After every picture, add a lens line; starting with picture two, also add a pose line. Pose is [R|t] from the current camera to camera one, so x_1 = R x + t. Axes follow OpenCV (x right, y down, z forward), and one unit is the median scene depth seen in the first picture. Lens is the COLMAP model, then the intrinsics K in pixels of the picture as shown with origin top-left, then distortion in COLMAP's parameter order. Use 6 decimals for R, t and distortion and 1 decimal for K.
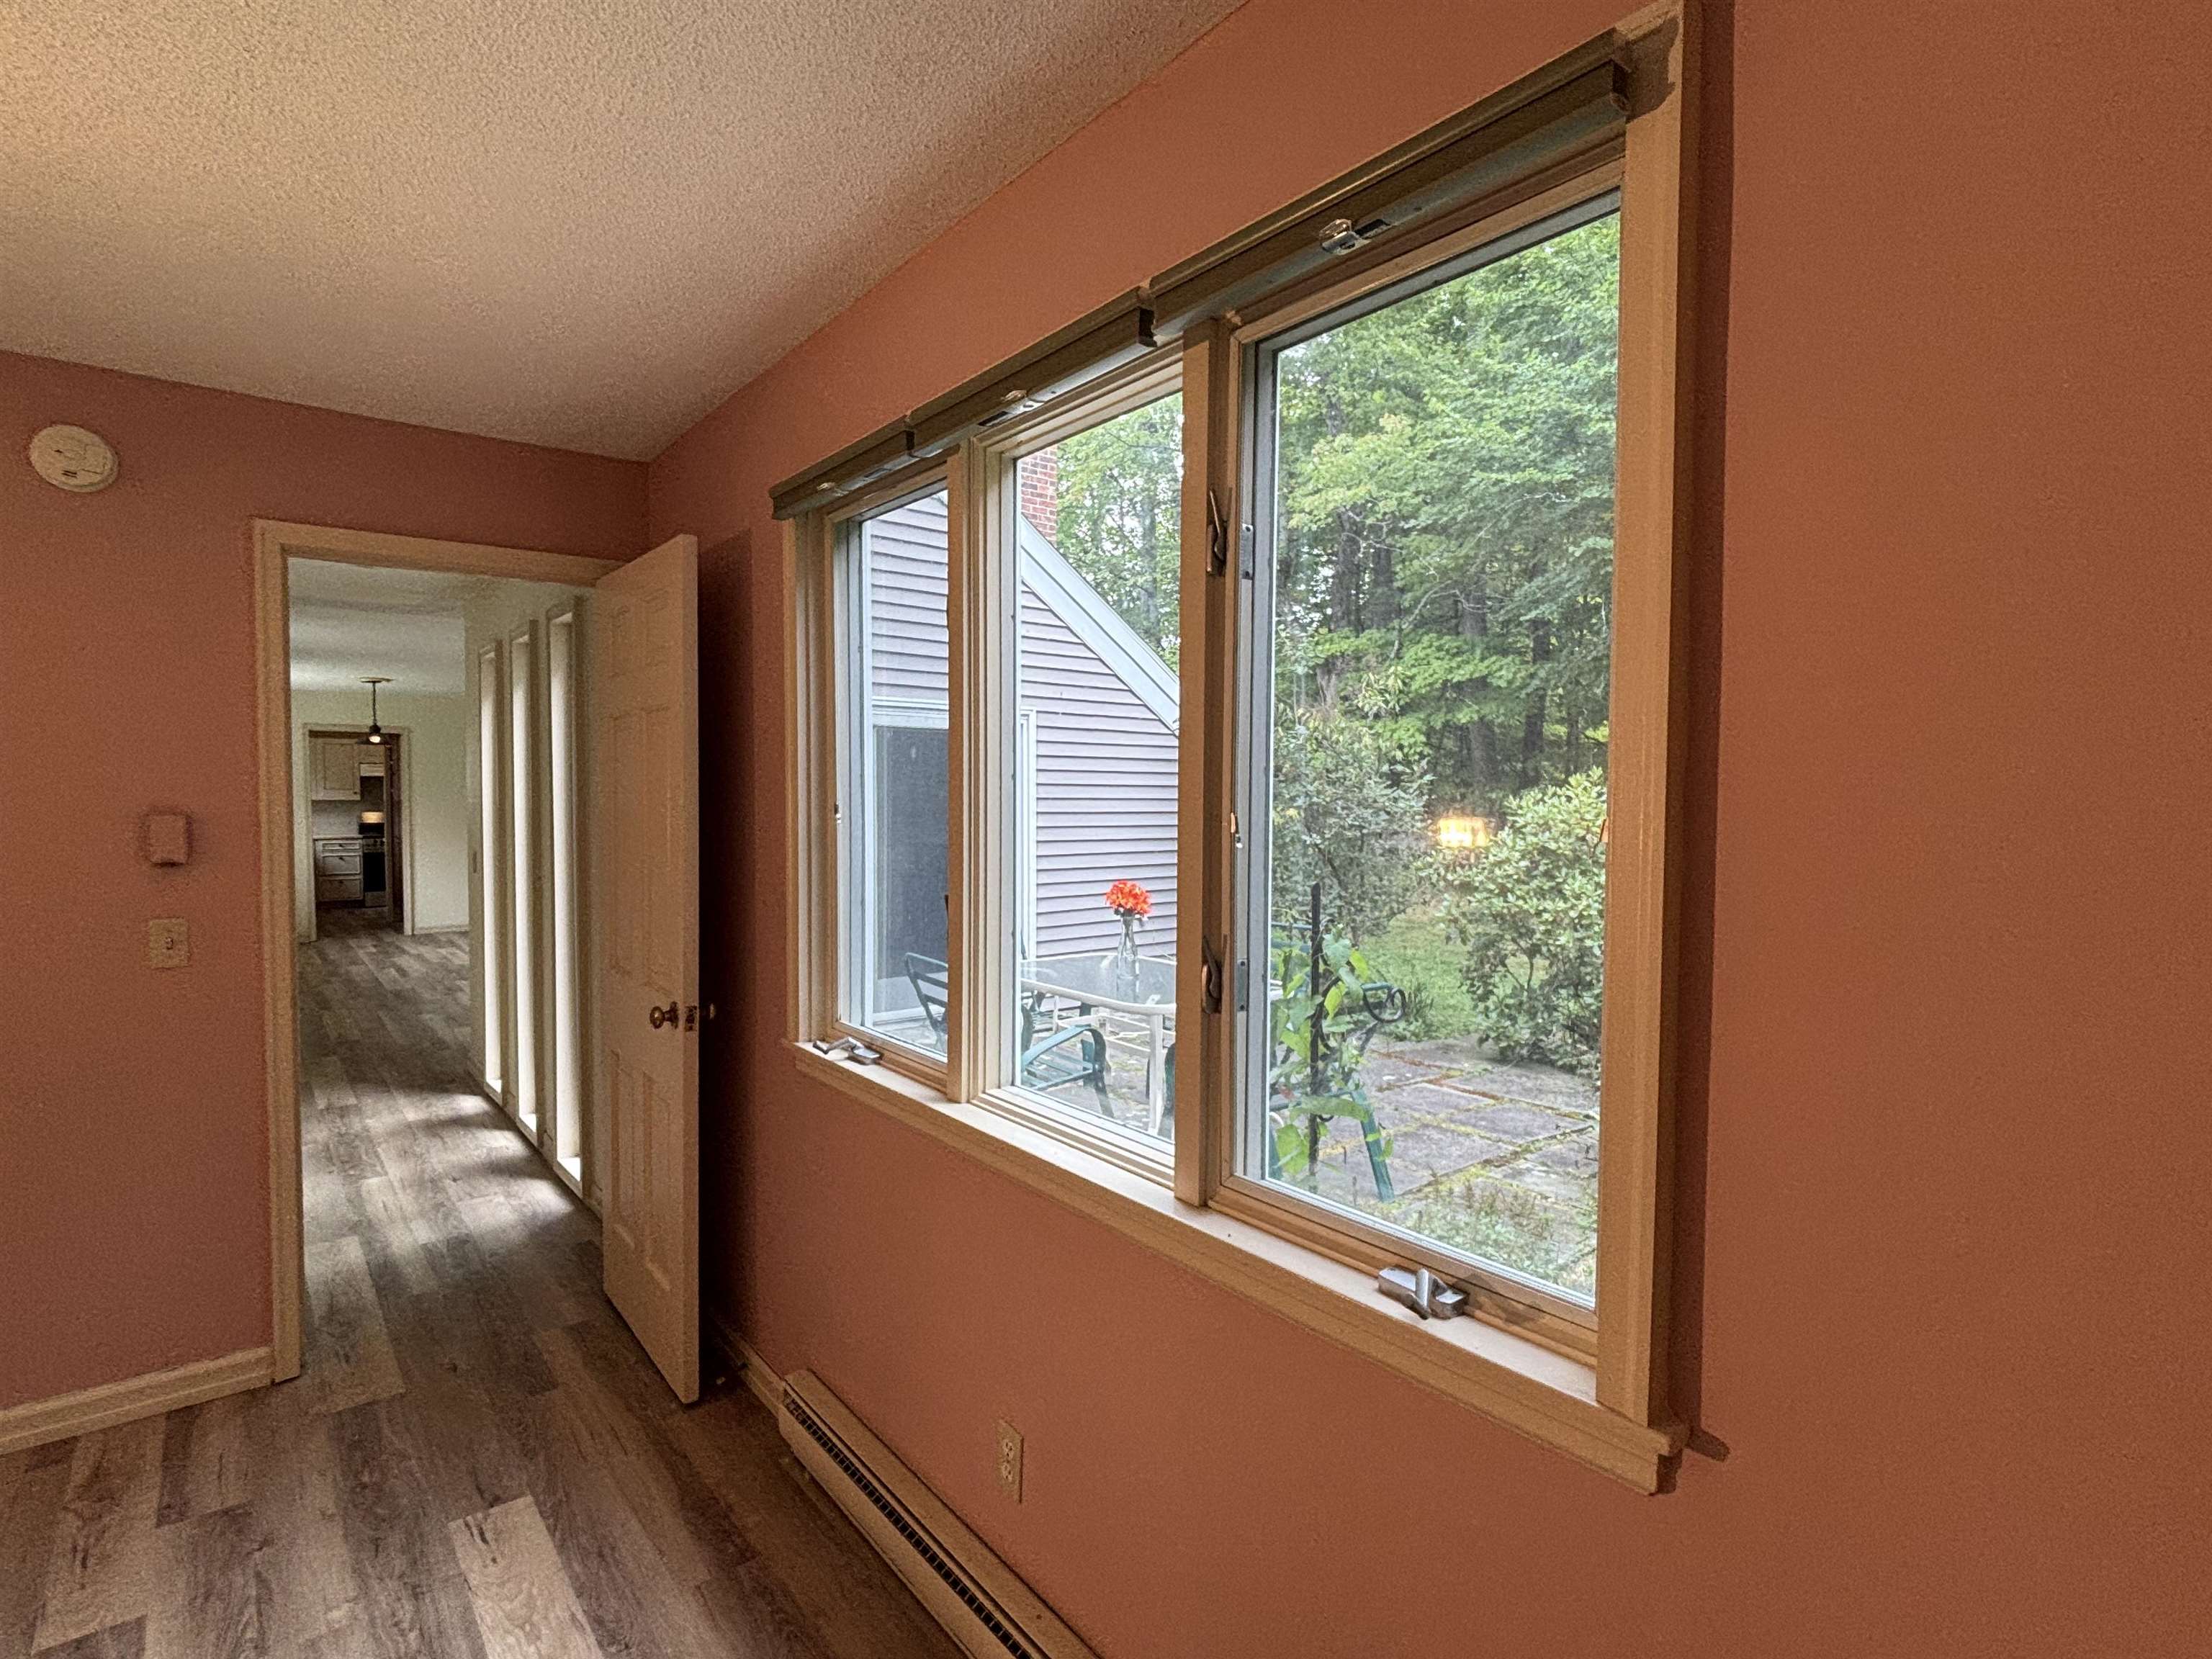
lens RADIAL K [[1115.6, 0, 1094.1], [0, 1115.6, 828.2], [0, 0, 1]] dist [-0.005200, -0.001585]
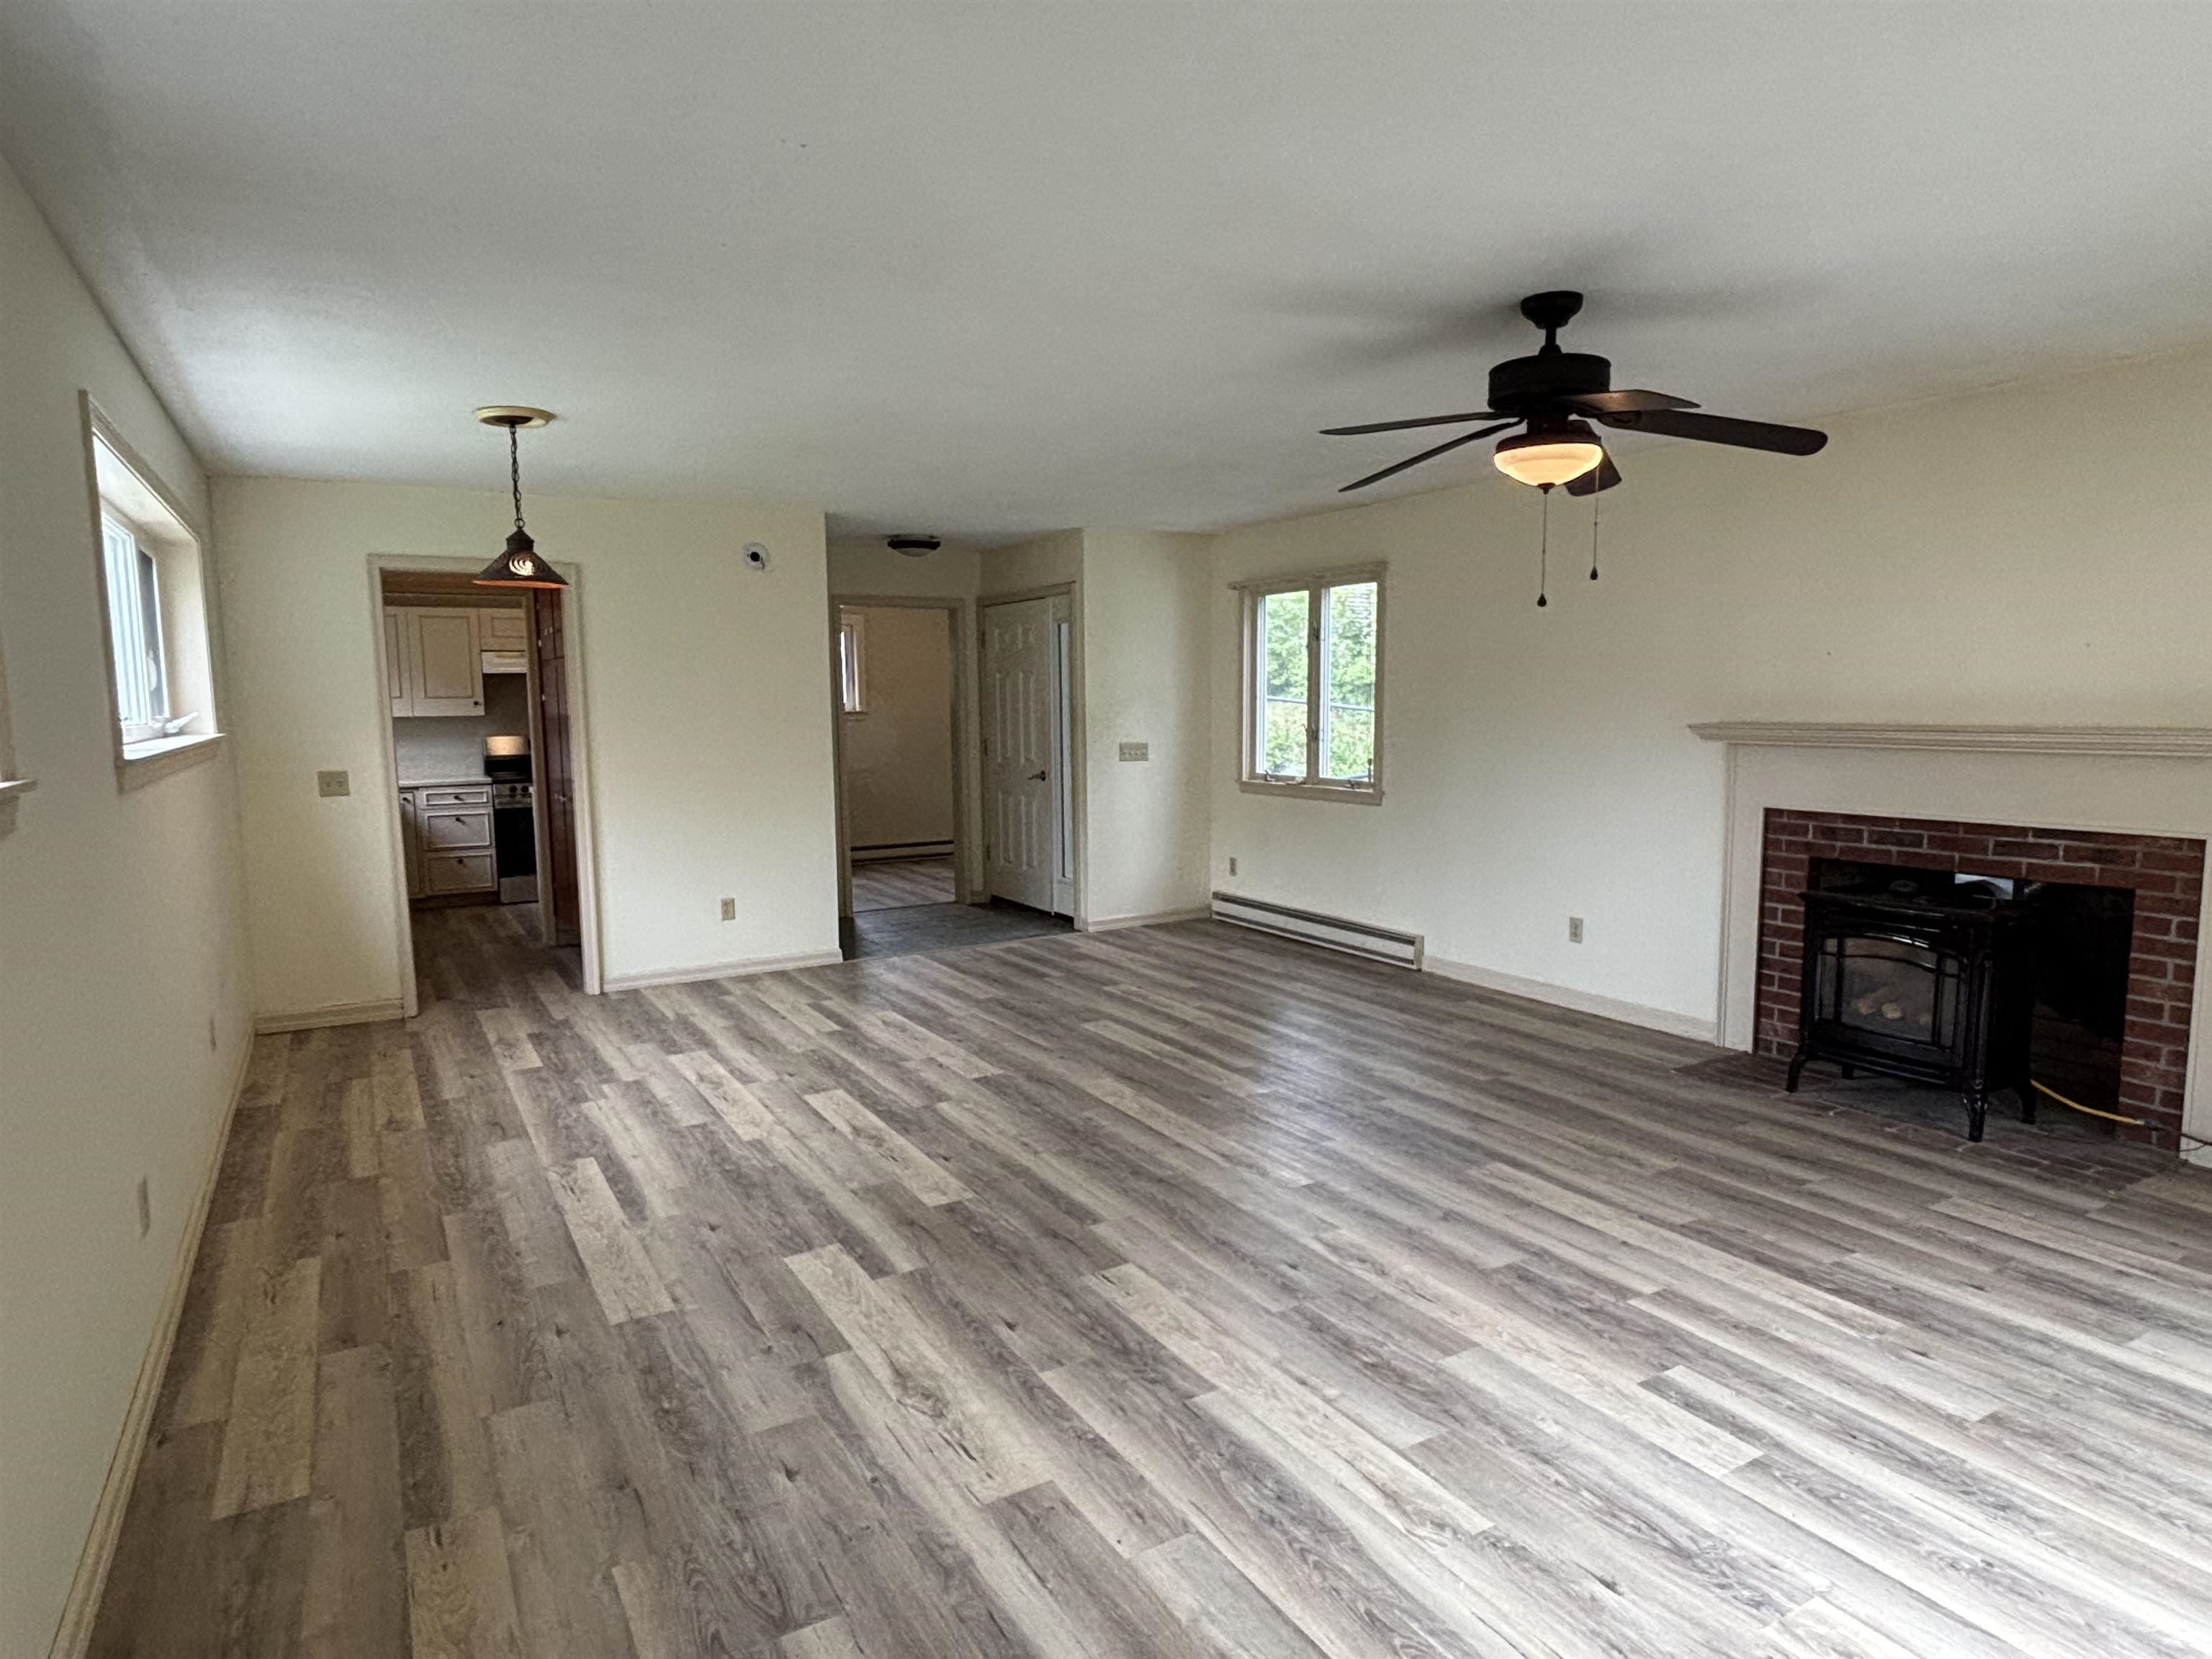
lens RADIAL K [[1278.9, 0, 1110.6], [0, 1278.9, 841.5], [0, 0, 1]] dist [-0.021236, -0.005997]
pose [[0.992511, 0.006370, -0.121991, -0.311789], [0.002764, 0.997213, 0.074556, -0.010537], [0.122126, -0.074334, 0.989727, 0.463915]]
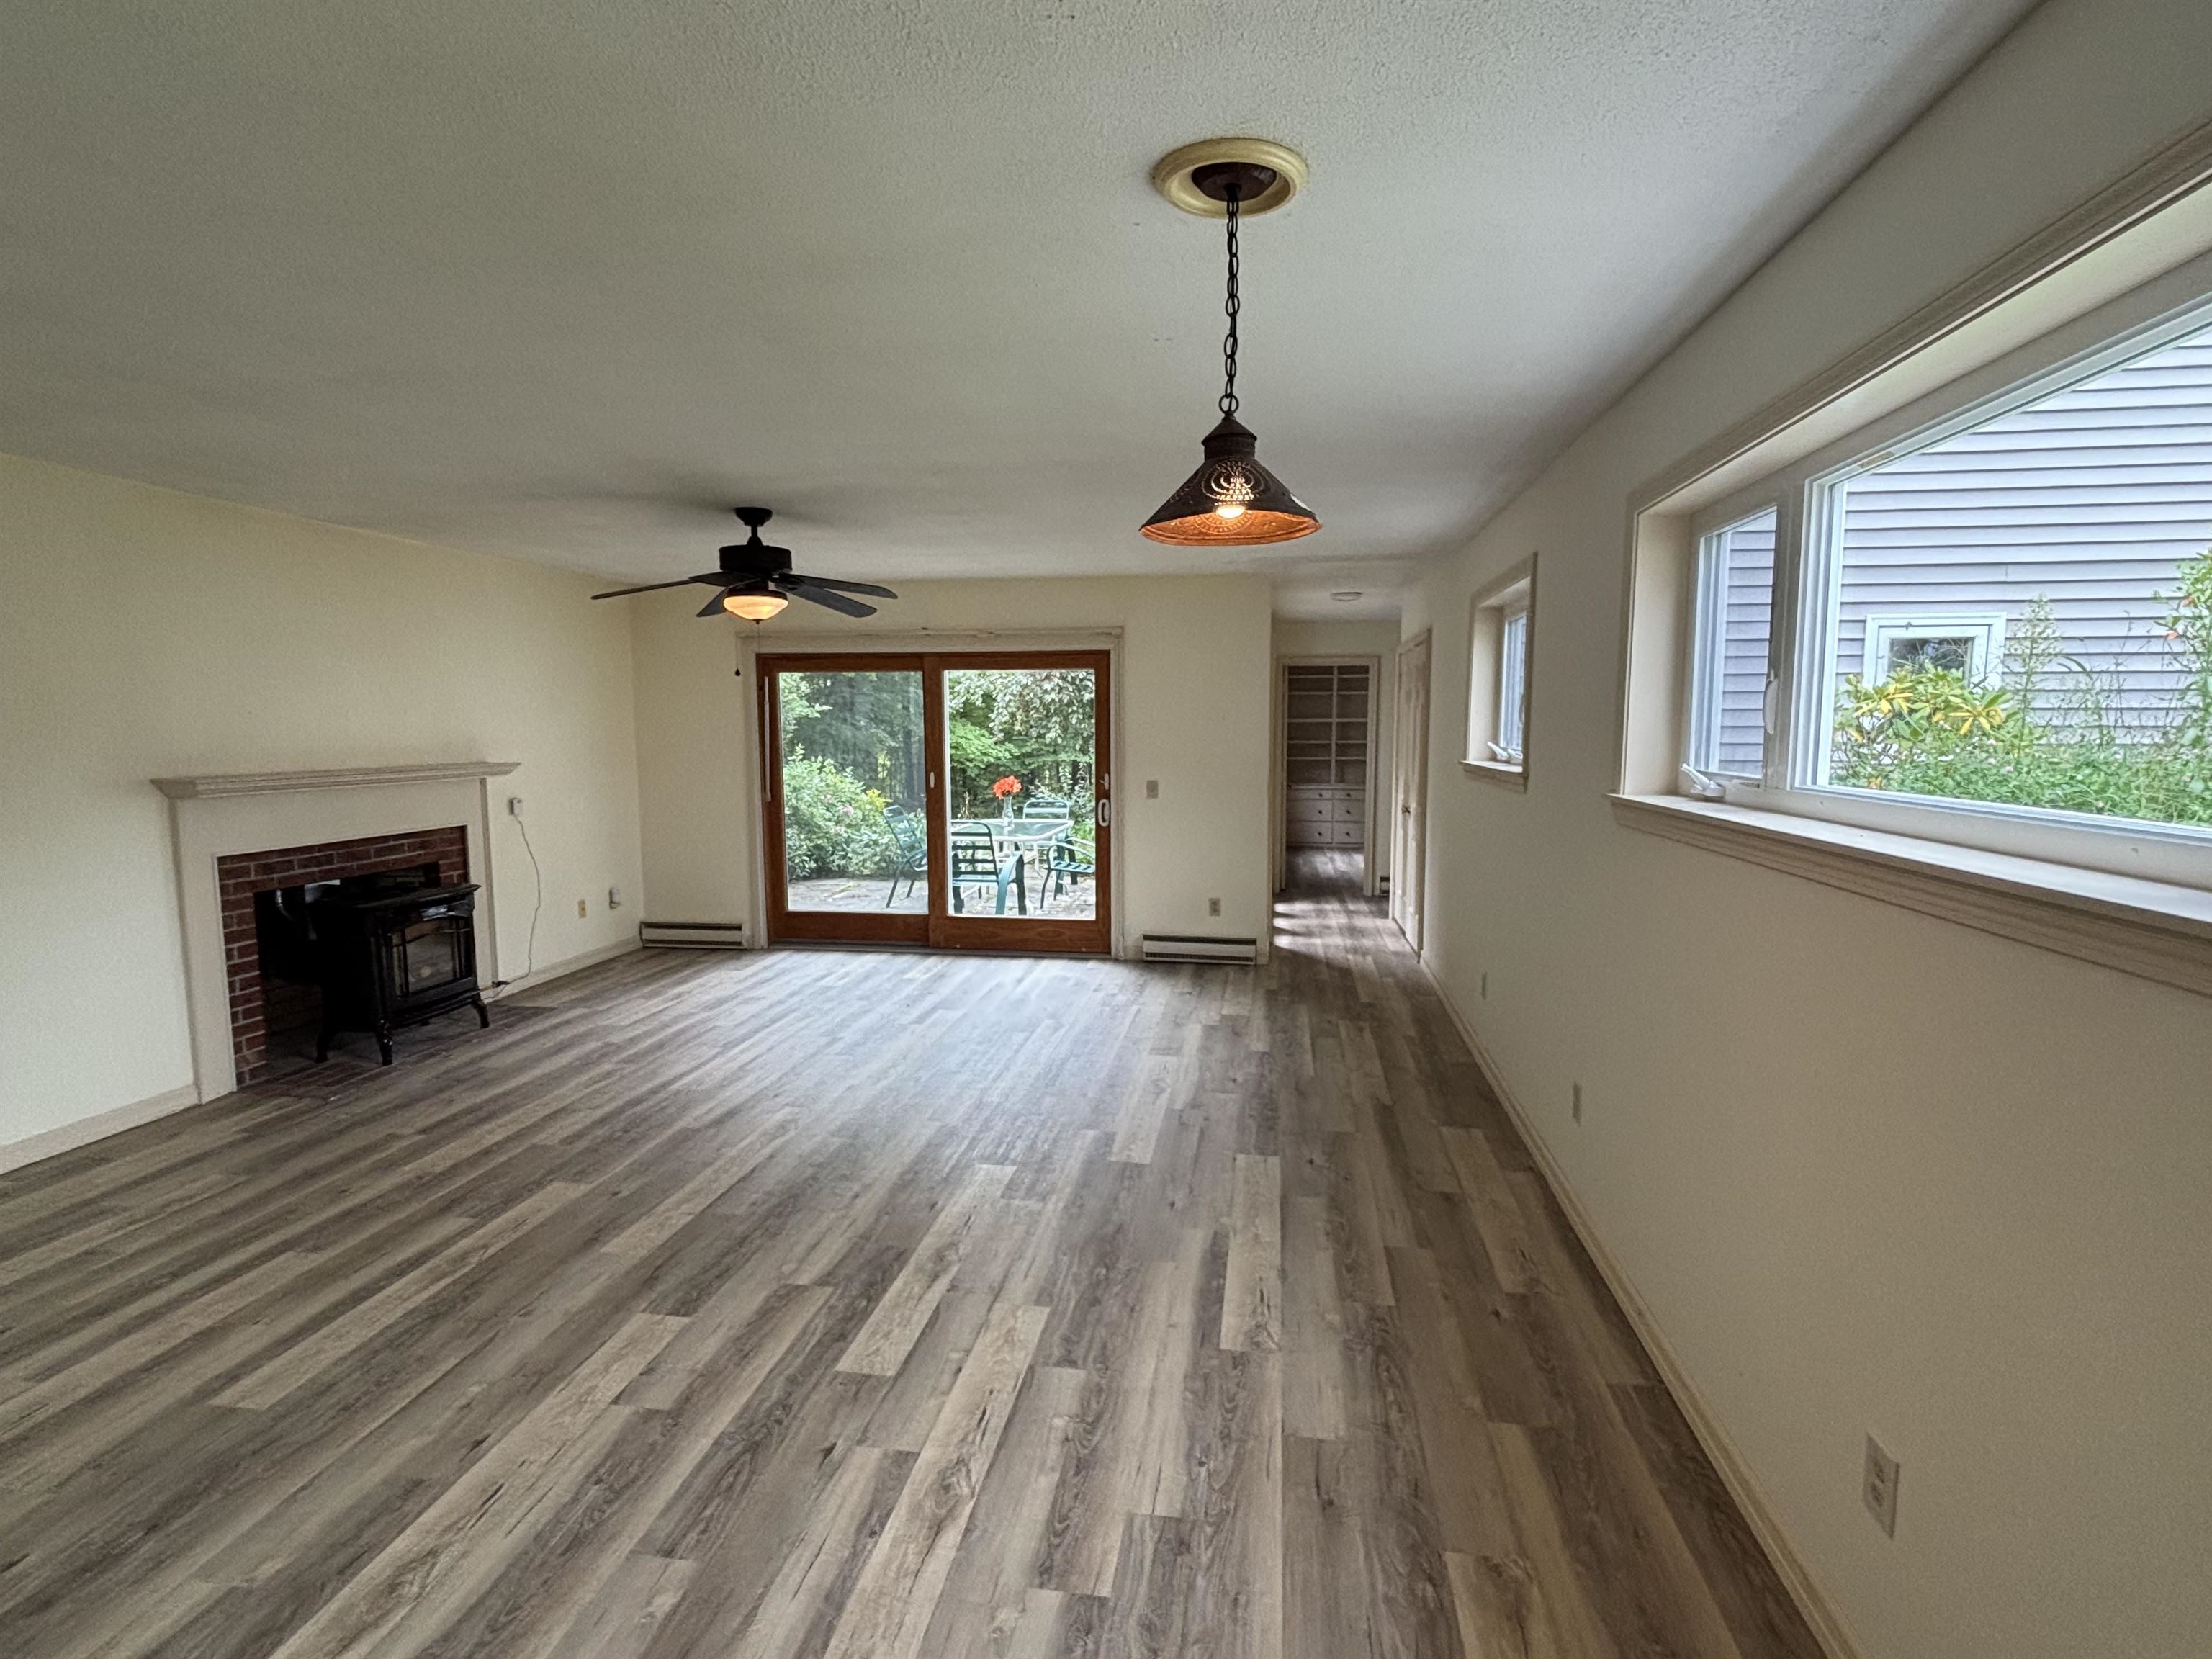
lens RADIAL K [[1115.6, 0, 1090.3], [0, 1115.6, 819.9], [0, 0, 1]] dist [-0.005200, -0.001585]
pose [[-0.680765, -0.063750, 0.729723, -0.633852], [0.030357, 0.992894, 0.115062, -0.037673], [-0.731873, 0.100483, -0.673992, 0.942504]]
